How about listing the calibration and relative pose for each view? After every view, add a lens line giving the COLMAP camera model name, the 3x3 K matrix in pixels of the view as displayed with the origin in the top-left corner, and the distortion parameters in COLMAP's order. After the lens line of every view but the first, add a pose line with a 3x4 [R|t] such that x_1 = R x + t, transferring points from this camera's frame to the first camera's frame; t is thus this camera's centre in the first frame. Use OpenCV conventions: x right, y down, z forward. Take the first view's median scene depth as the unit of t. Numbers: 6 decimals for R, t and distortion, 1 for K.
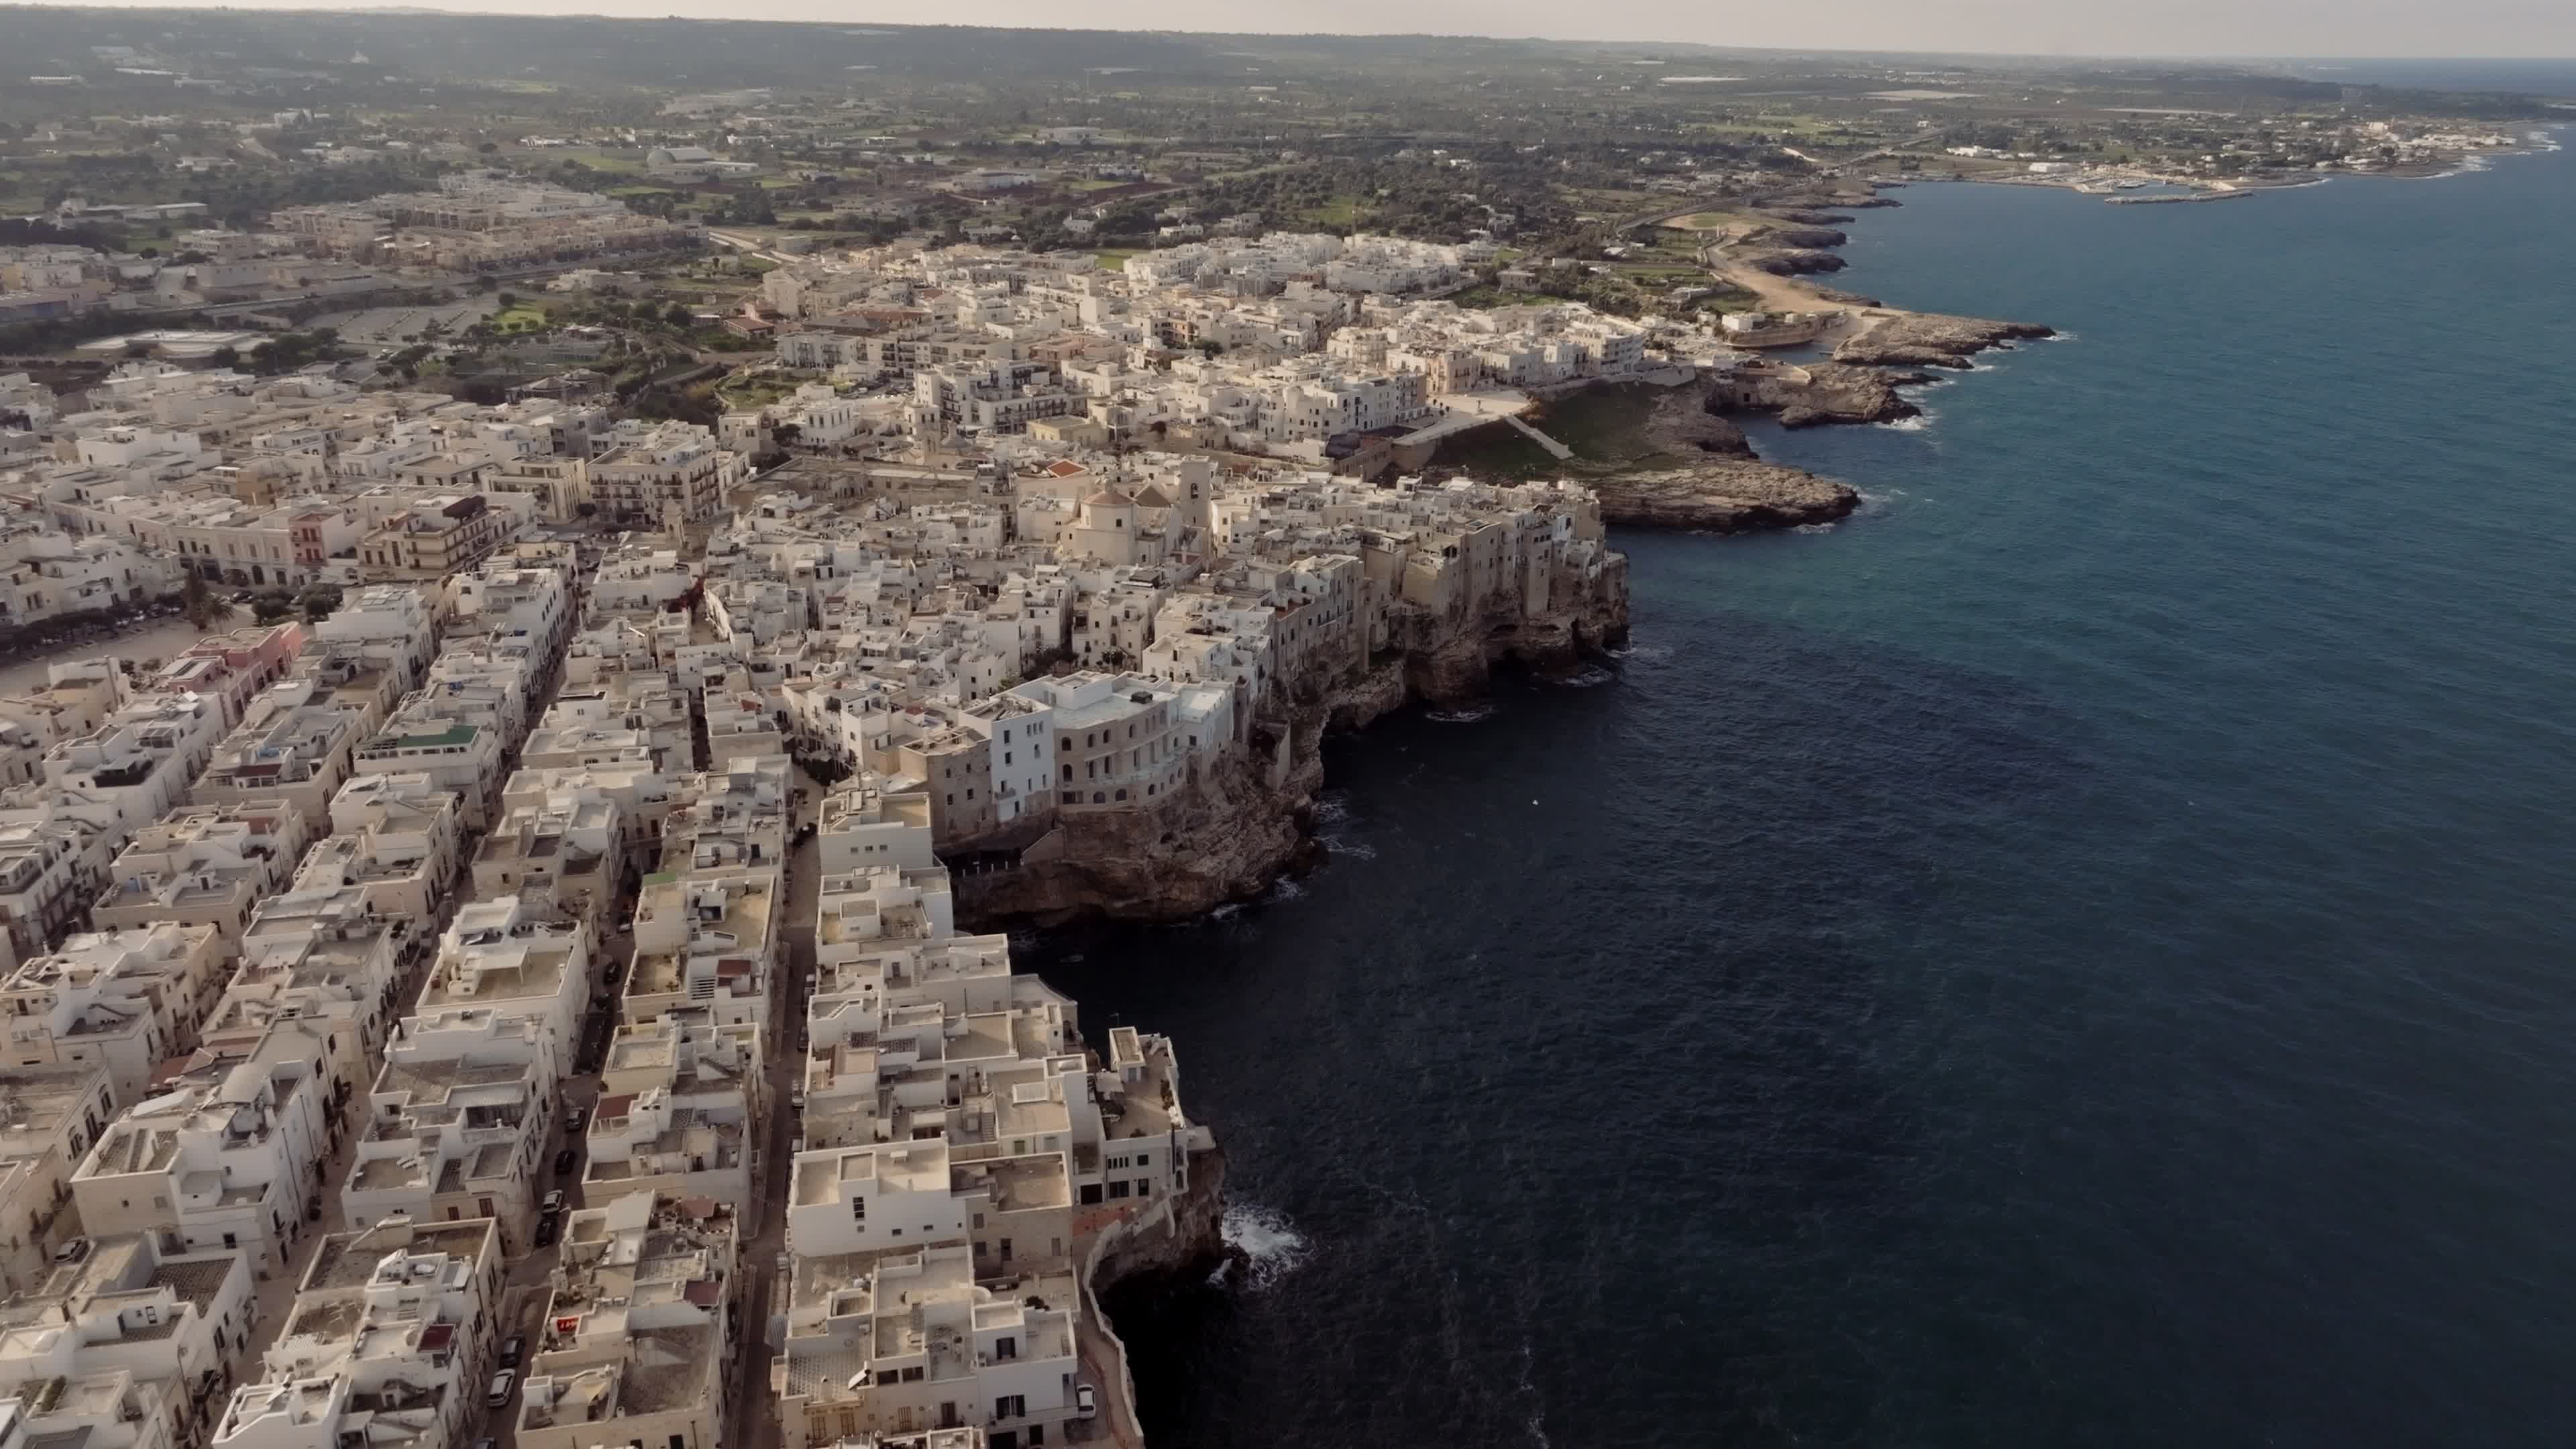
lens RADIAL K [[1816.1, 0, 1292.1], [0, 1816.1, 714.3], [0, 0, 1]] dist [-0.003630, 0.015025]
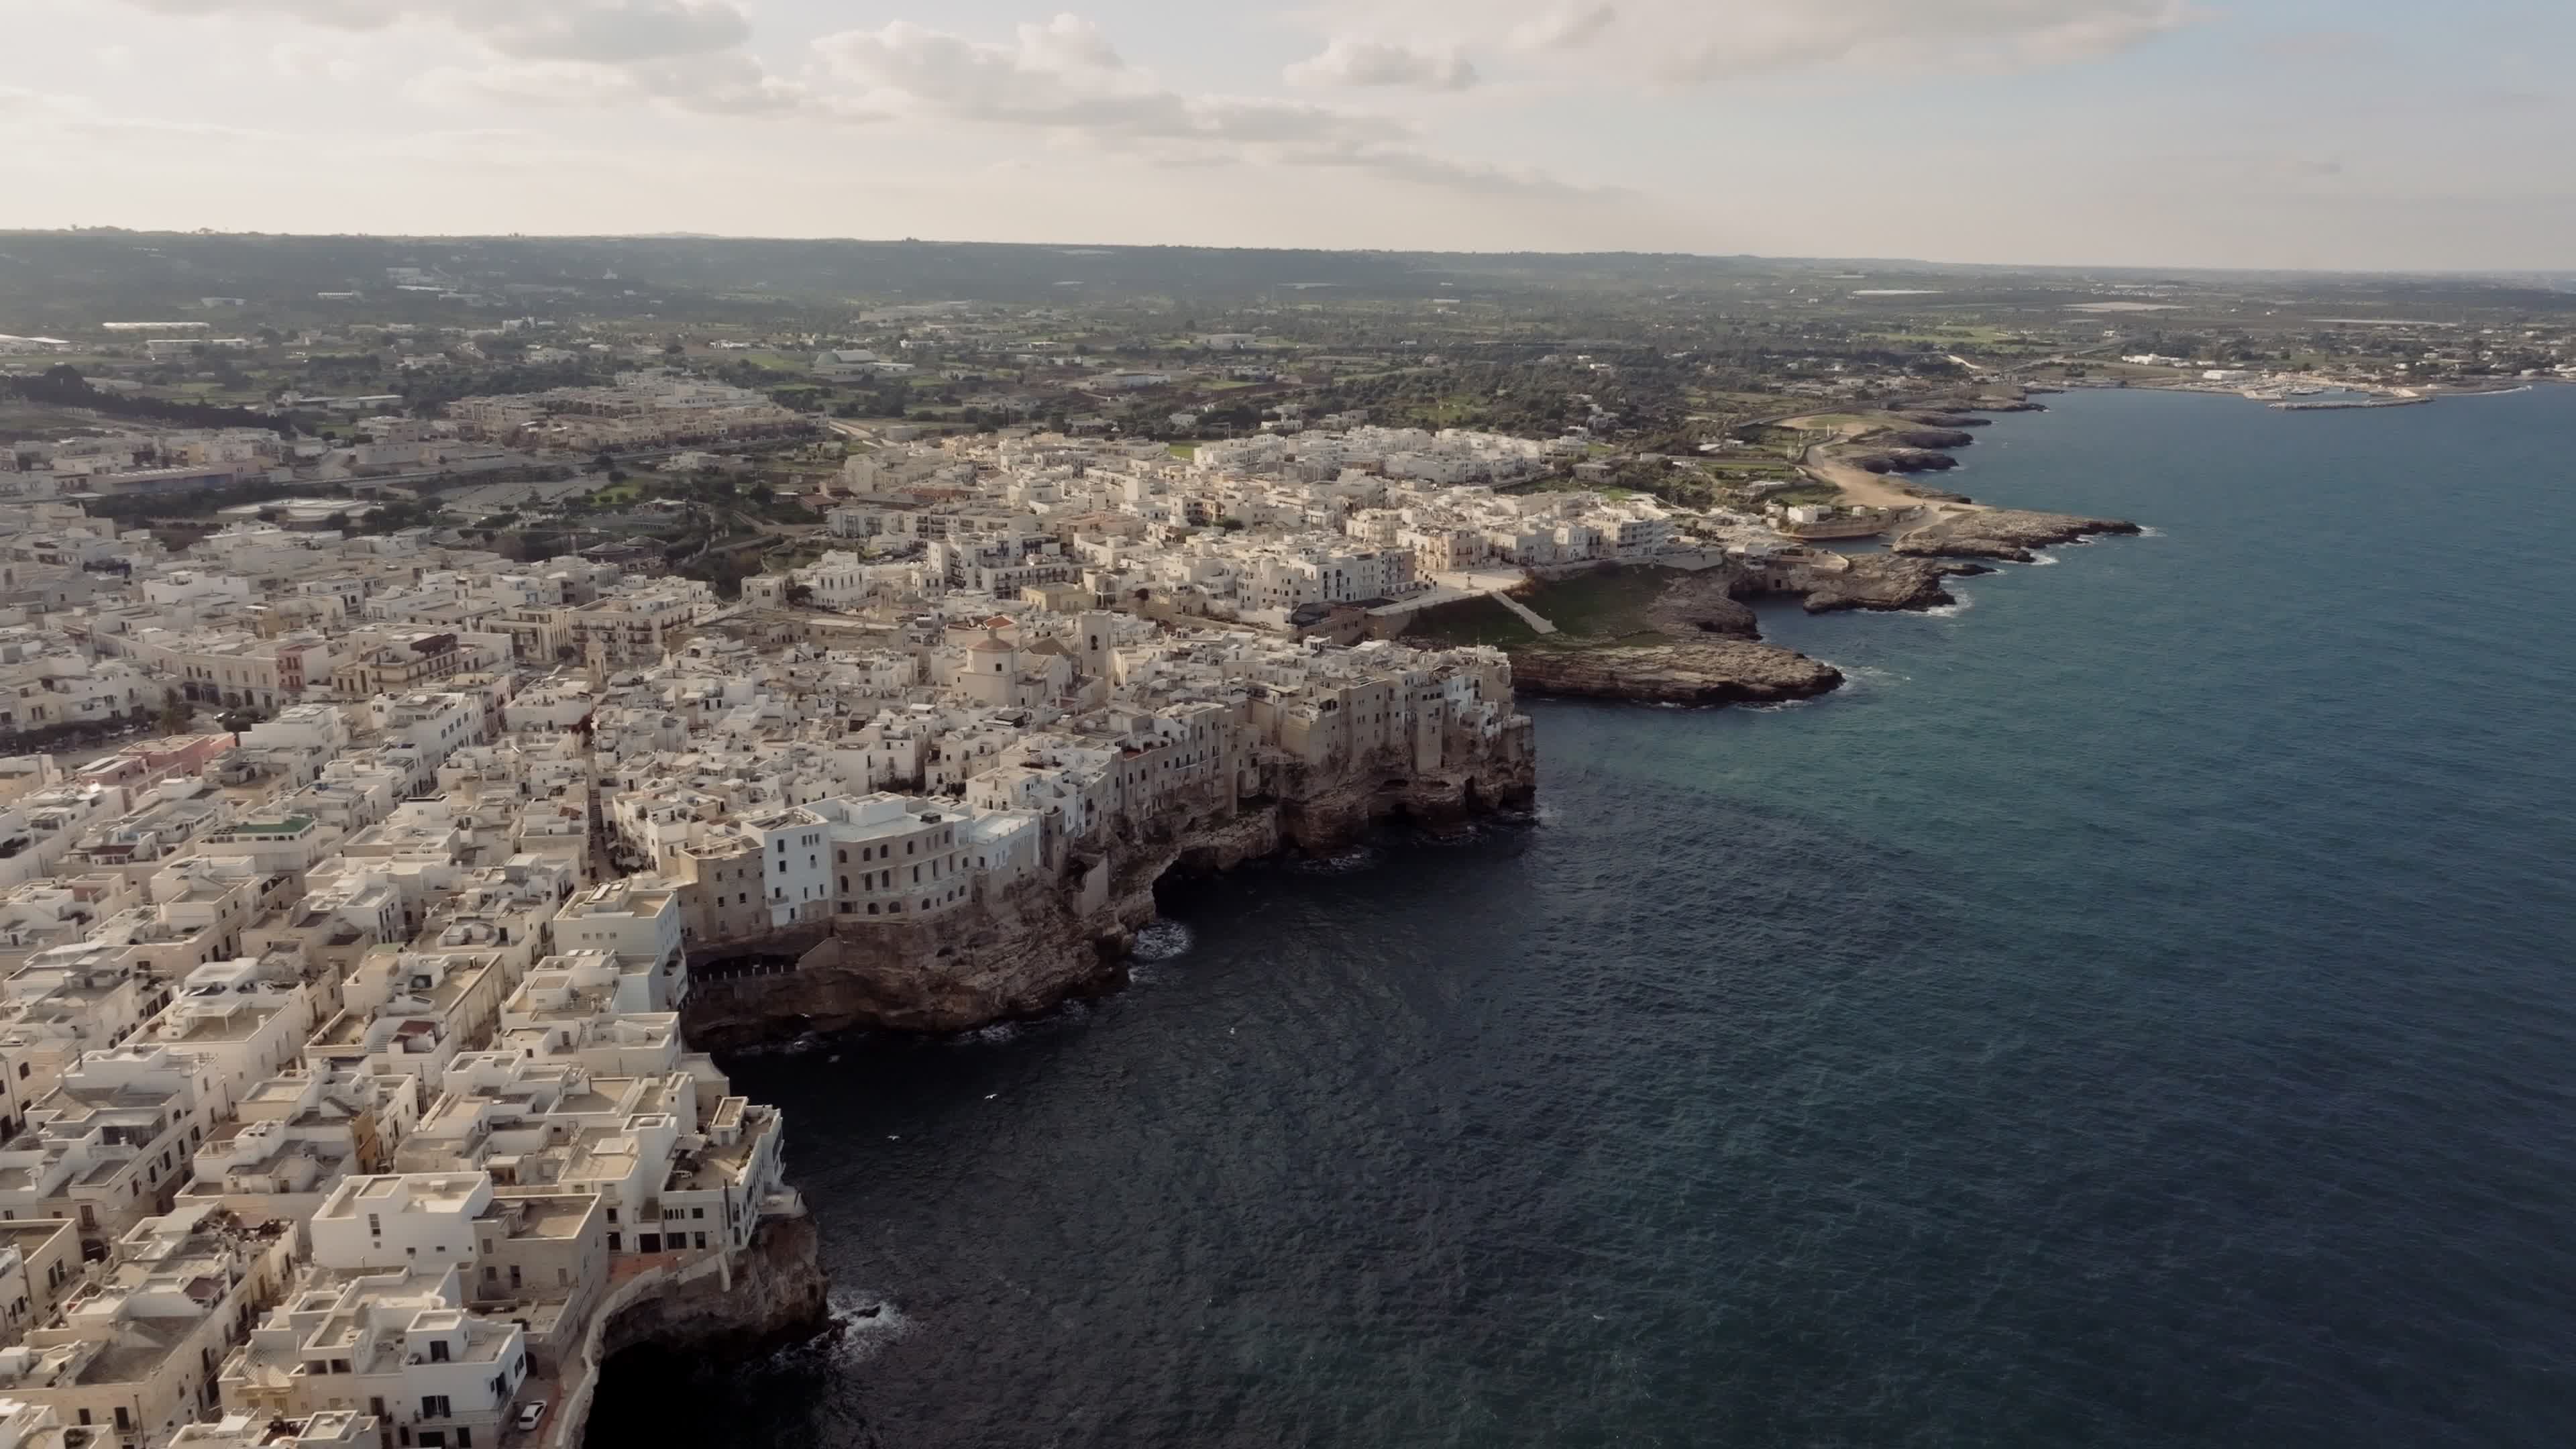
lens RADIAL K [[1816.1, 0, 1293.0], [0, 1816.1, 710.3], [0, 0, 1]] dist [-0.003630, 0.015025]
pose [[0.992876, 0.024051, -0.116701, 0.179804], [-0.036999, 0.993233, -0.110088, 0.026889], [0.113264, 0.113622, 0.987047, -0.021444]]
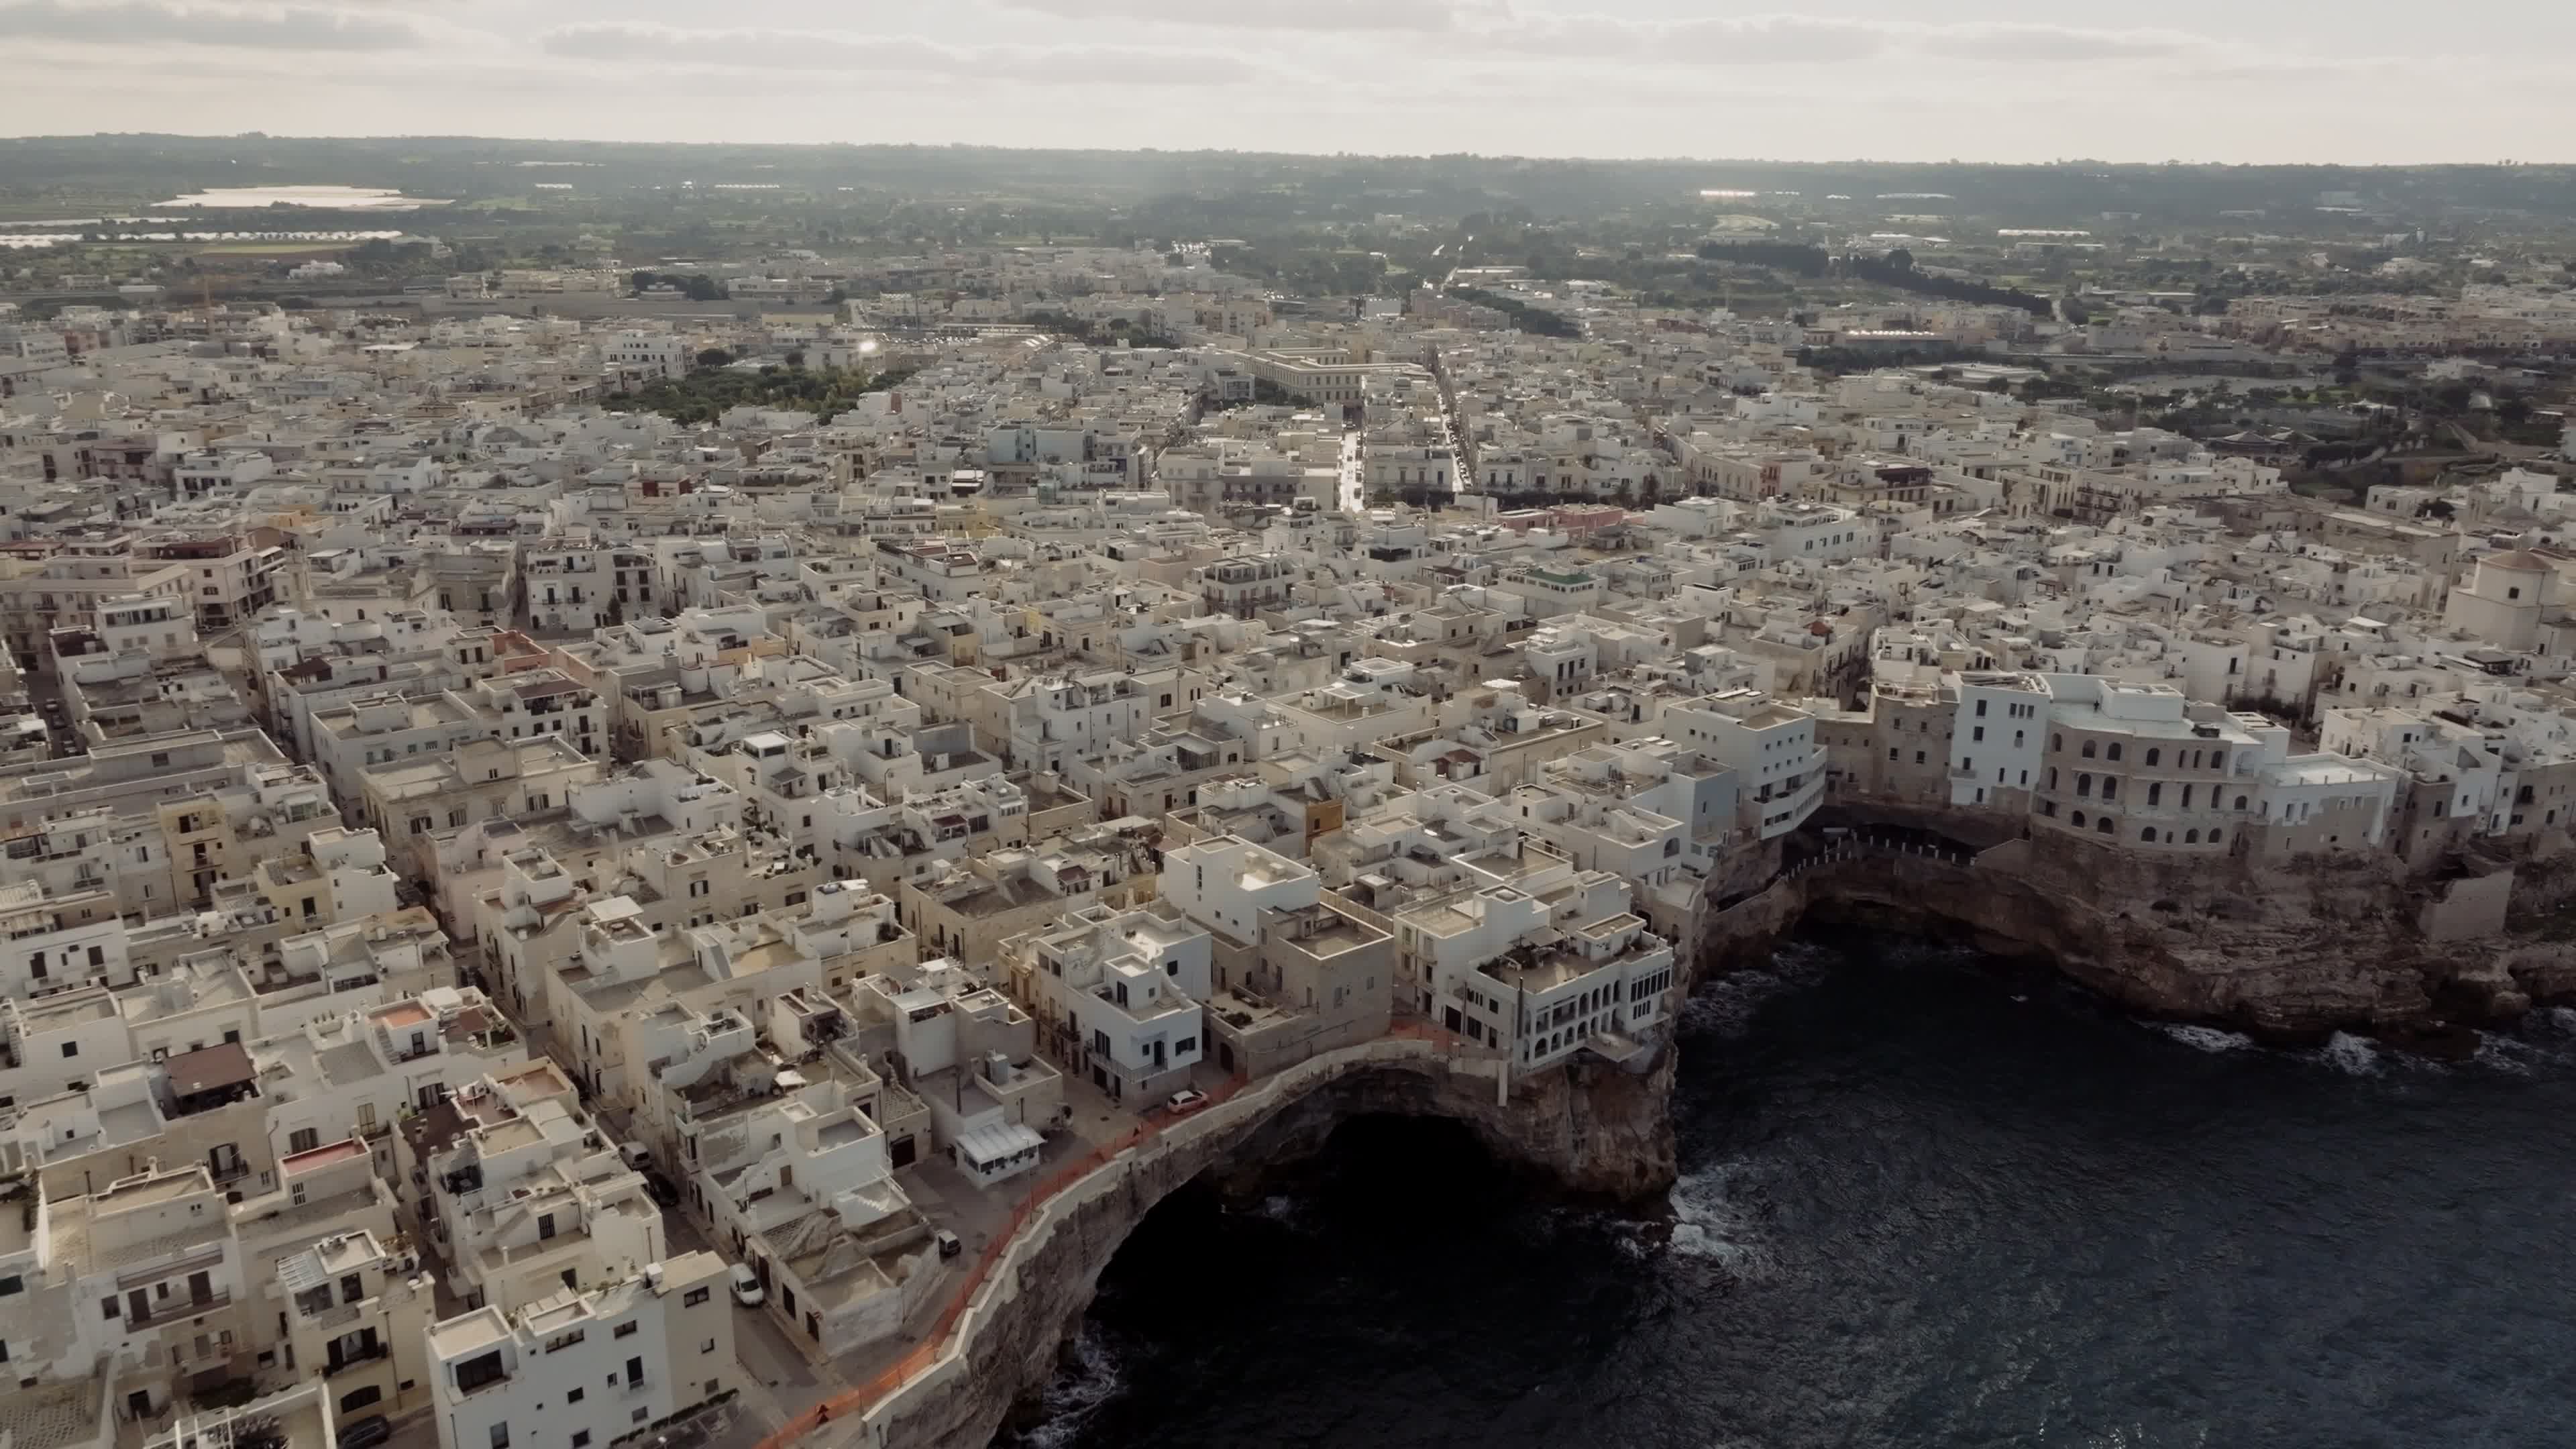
lens RADIAL K [[1816.1, 0, 1286.1], [0, 1816.1, 721.5], [0, 0, 1]] dist [-0.003630, 0.015025]
pose [[0.456088, 0.245676, -0.855352, 0.292691], [-0.313966, 0.943759, 0.103656, 0.022172], [0.832712, 0.221275, 0.507571, 0.194755]]
